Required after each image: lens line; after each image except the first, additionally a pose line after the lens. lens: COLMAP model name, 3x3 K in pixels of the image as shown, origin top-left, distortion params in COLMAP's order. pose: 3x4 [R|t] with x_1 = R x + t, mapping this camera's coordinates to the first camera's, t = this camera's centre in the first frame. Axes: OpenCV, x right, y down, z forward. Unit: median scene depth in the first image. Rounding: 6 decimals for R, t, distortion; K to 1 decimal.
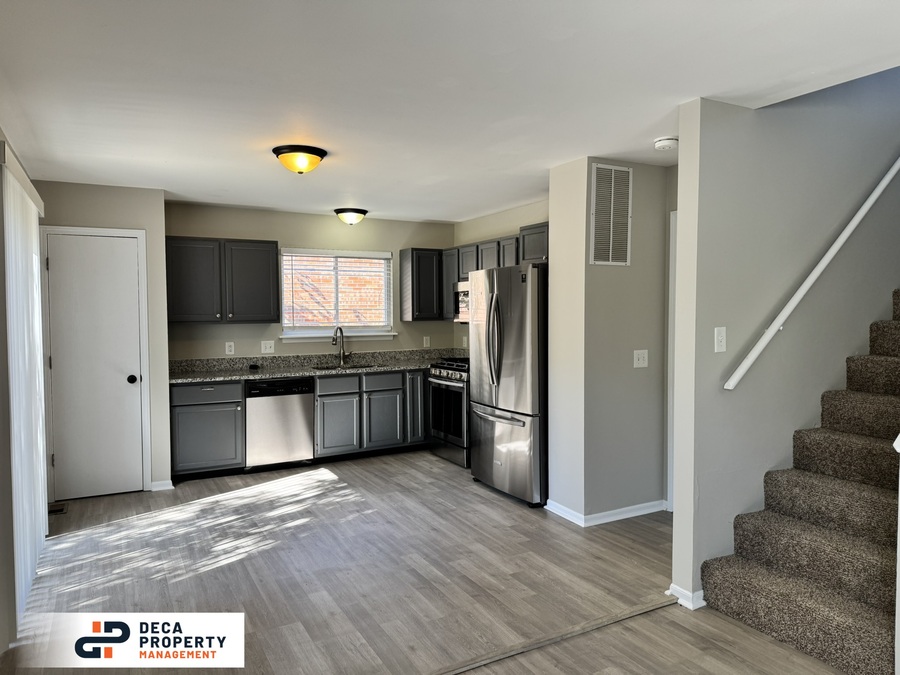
lens RADIAL K [[637.5, 0, 455.3], [0, 637.5, 335.1], [0, 0, 1]] dist [0.051826, -0.062073]
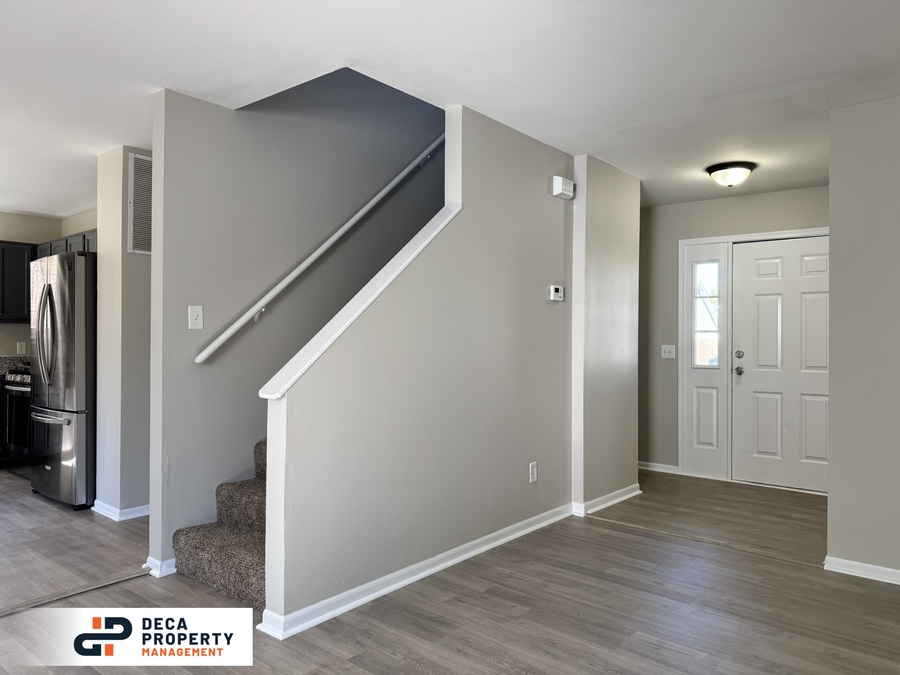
lens RADIAL K [[637.5, 0, 468.3], [0, 637.5, 339.6], [0, 0, 1]] dist [0.051826, -0.062073]
pose [[0.923611, 0.007261, 0.383262, 0.245747], [0.008297, 0.999208, -0.038924, 0.051598], [-0.383241, 0.039130, 0.922819, -0.090756]]
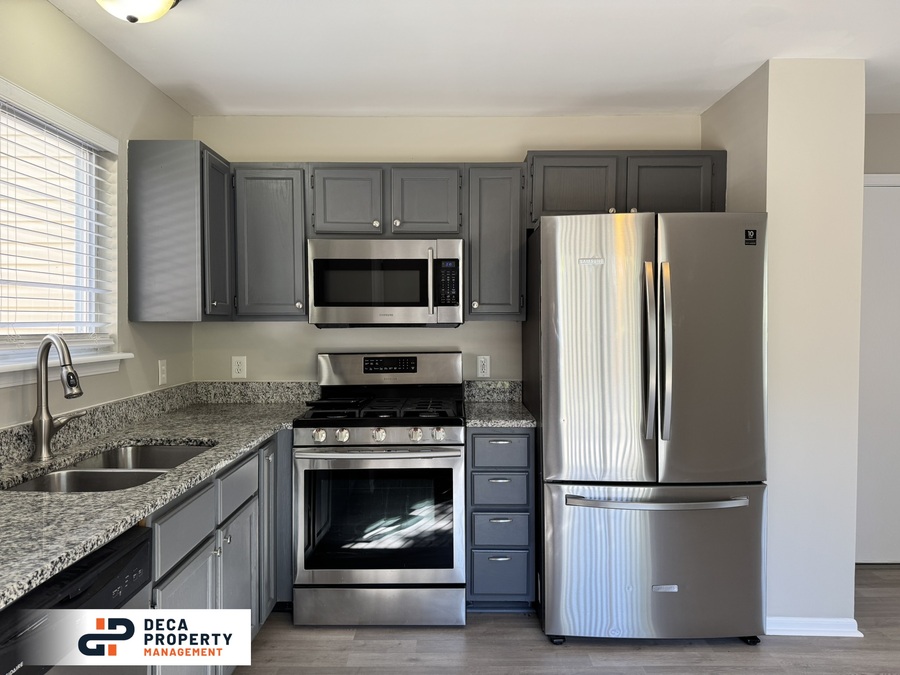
lens RADIAL K [[637.5, 0, 453.2], [0, 637.5, 339.9], [0, 0, 1]] dist [0.051826, -0.062073]
pose [[0.474306, -0.016331, 0.880208, -0.432409], [0.029189, 0.999570, 0.002817, -0.008373], [-0.879876, 0.024356, 0.474579, 0.820283]]
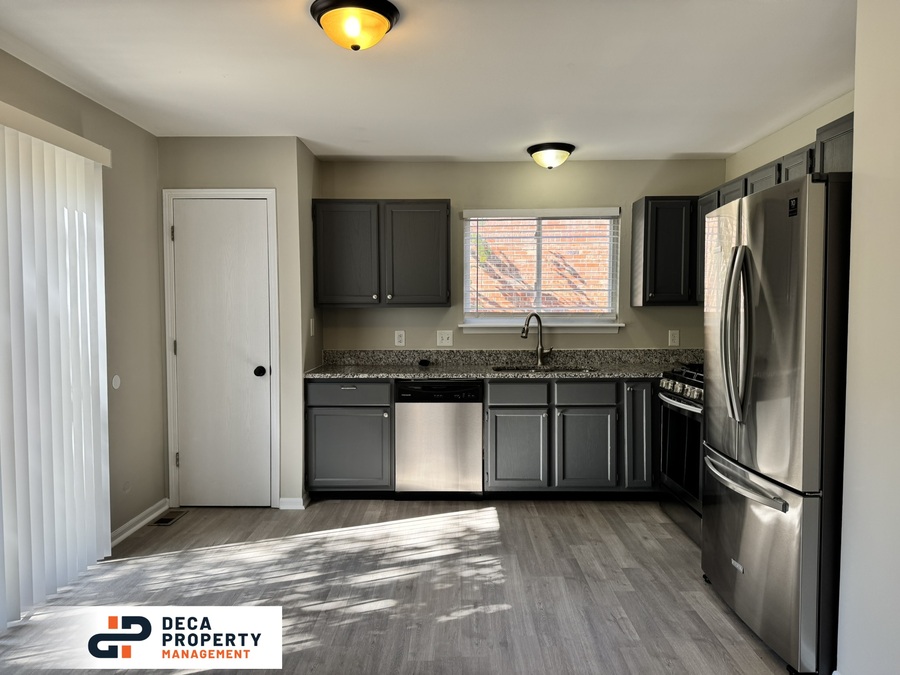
lens RADIAL K [[637.5, 0, 442.0], [0, 637.5, 338.2], [0, 0, 1]] dist [0.051826, -0.062073]
pose [[0.869399, 0.028704, -0.493277, 0.101605], [-0.023154, 0.999581, 0.017358, 0.006111], [0.493568, -0.003670, 0.869699, 0.378031]]
